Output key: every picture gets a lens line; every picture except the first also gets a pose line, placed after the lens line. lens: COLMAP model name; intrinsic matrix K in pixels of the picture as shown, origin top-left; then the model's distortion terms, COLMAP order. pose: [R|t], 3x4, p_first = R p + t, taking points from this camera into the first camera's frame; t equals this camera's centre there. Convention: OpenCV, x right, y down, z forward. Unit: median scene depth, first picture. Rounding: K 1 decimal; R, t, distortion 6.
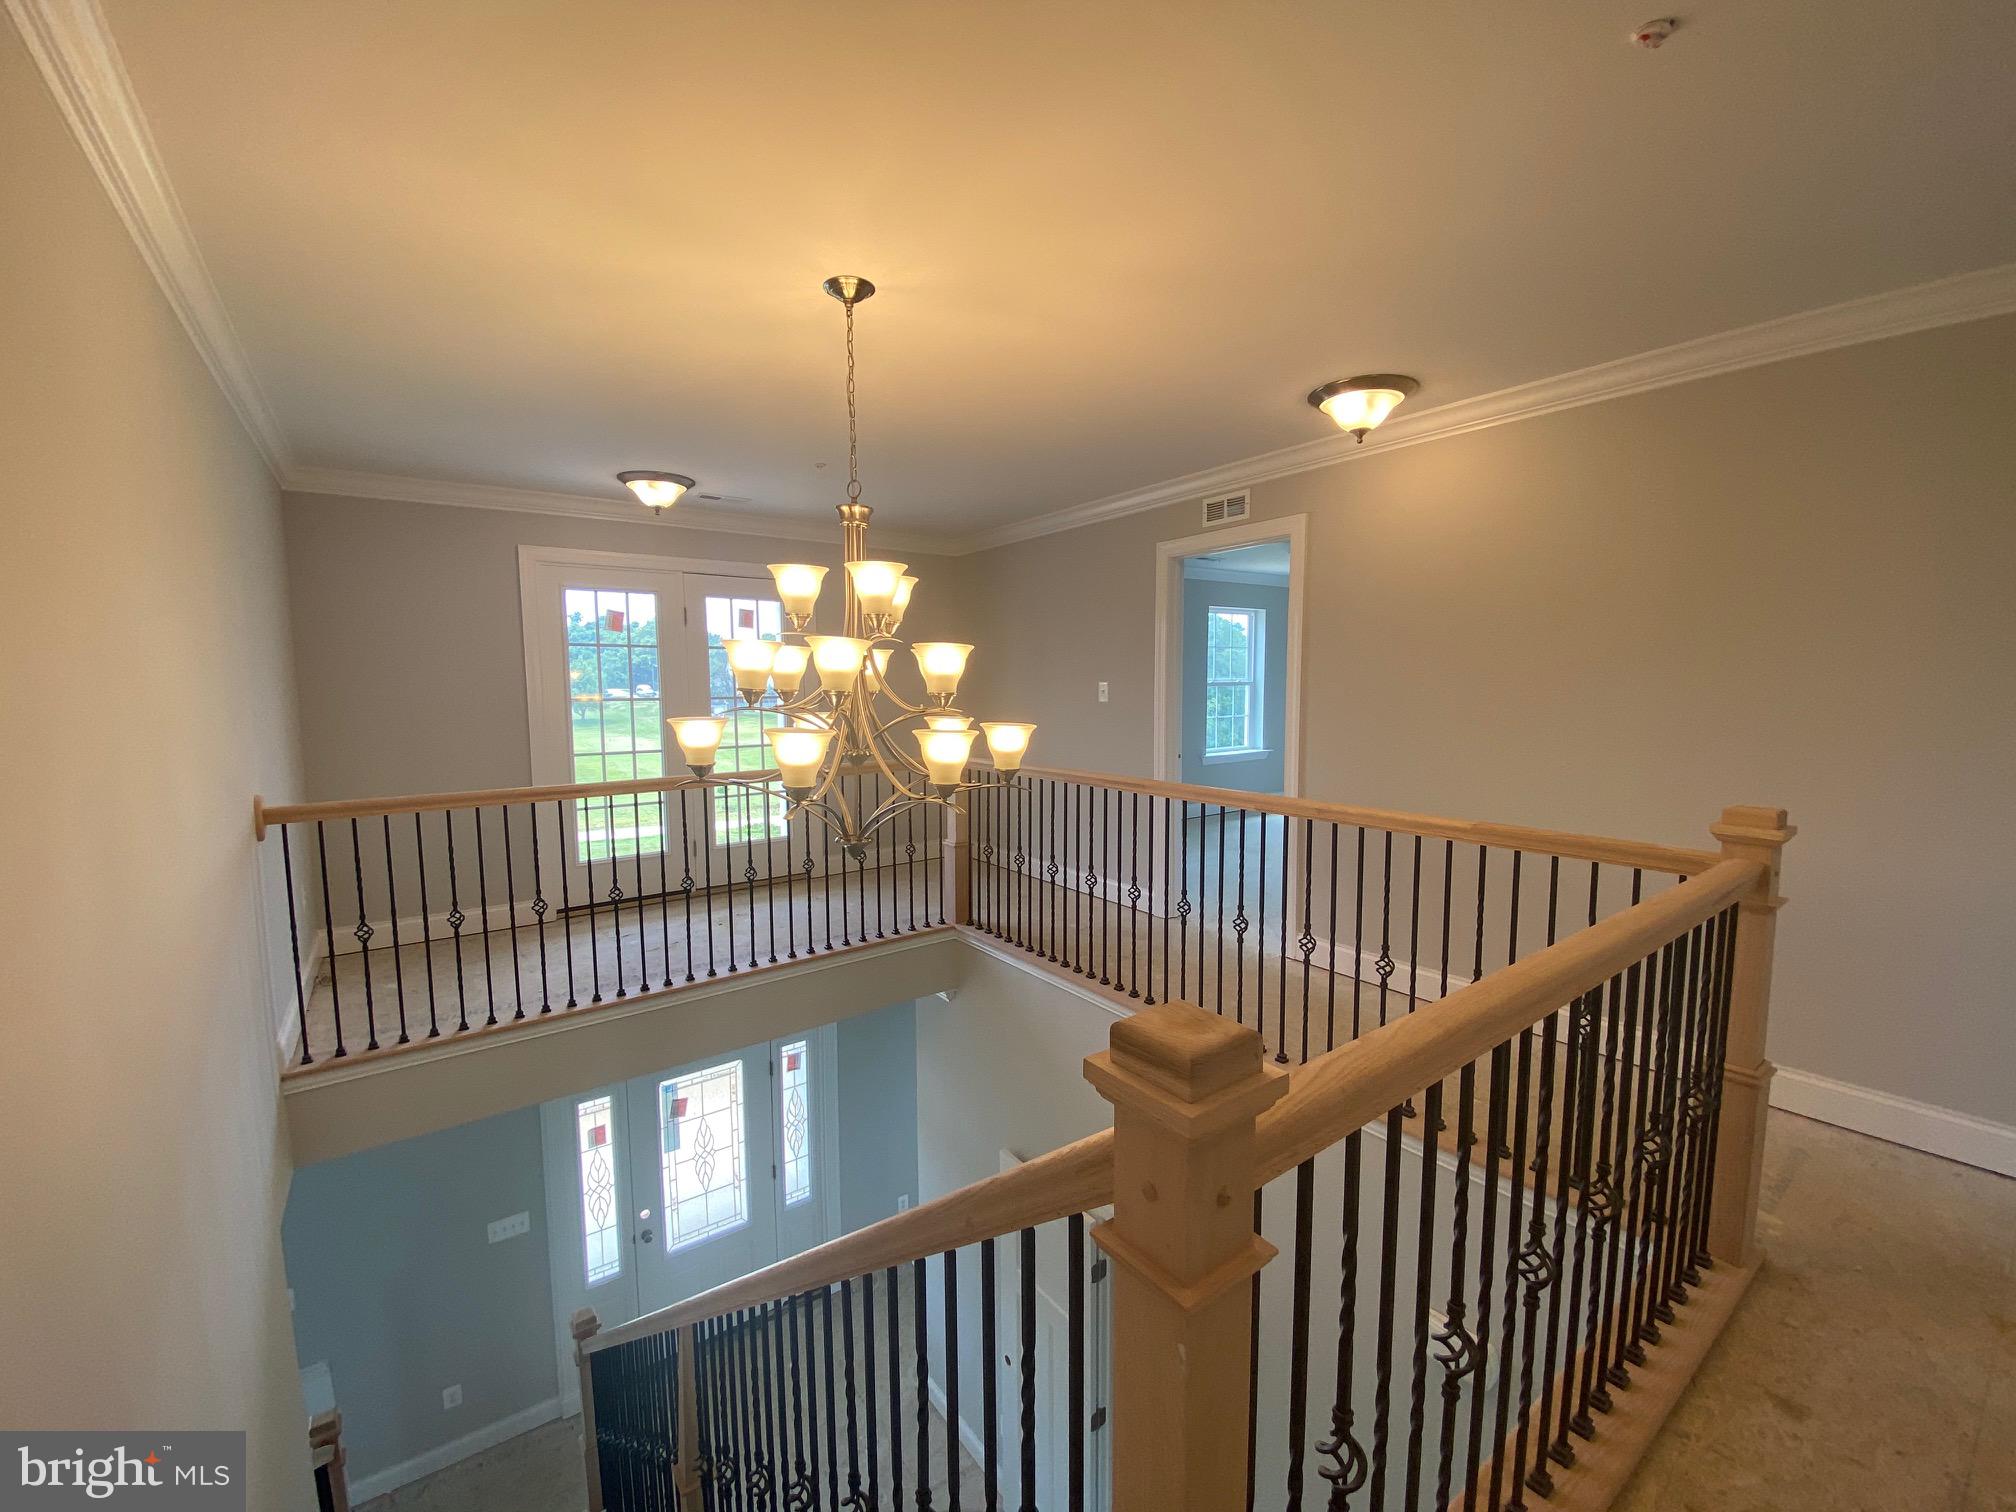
lens RADIAL K [[817.4, 0, 1008.0], [0, 817.4, 756.0], [0, 0, 1]] dist [0.015143, -0.018099]
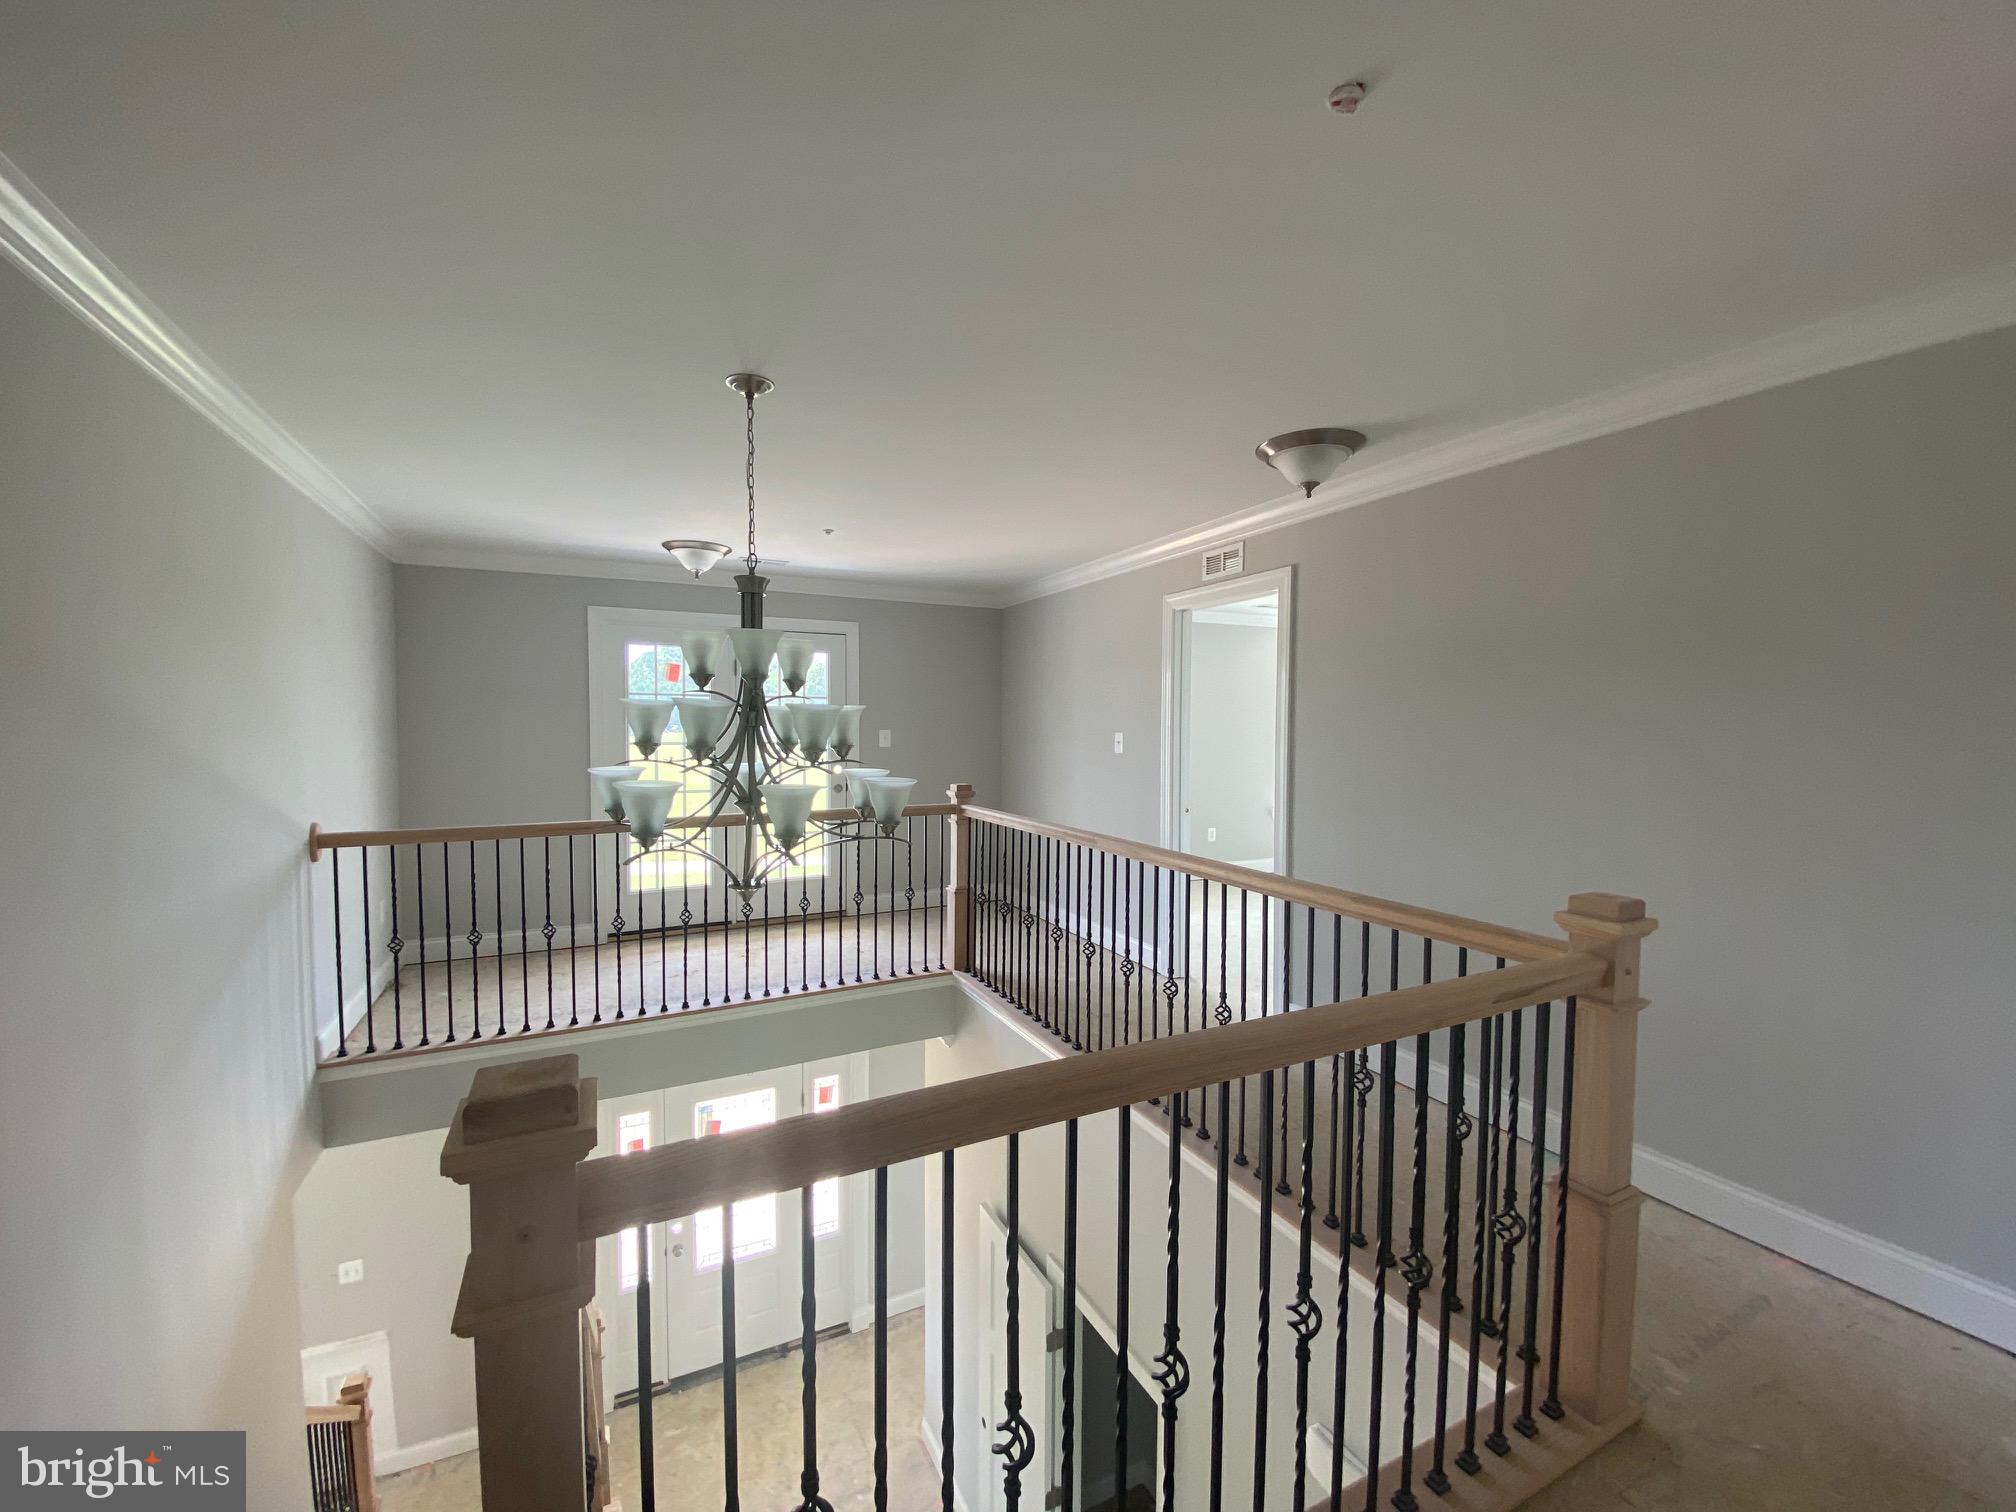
lens RADIAL K [[817.4, 0, 1008.0], [0, 817.4, 756.0], [0, 0, 1]] dist [0.015143, -0.018099]
pose [[0.985175, 0.018995, -0.170497, 0.175059], [-0.027870, 0.998370, -0.049814, -0.011366], [0.169273, 0.053827, 0.984098, -0.002241]]
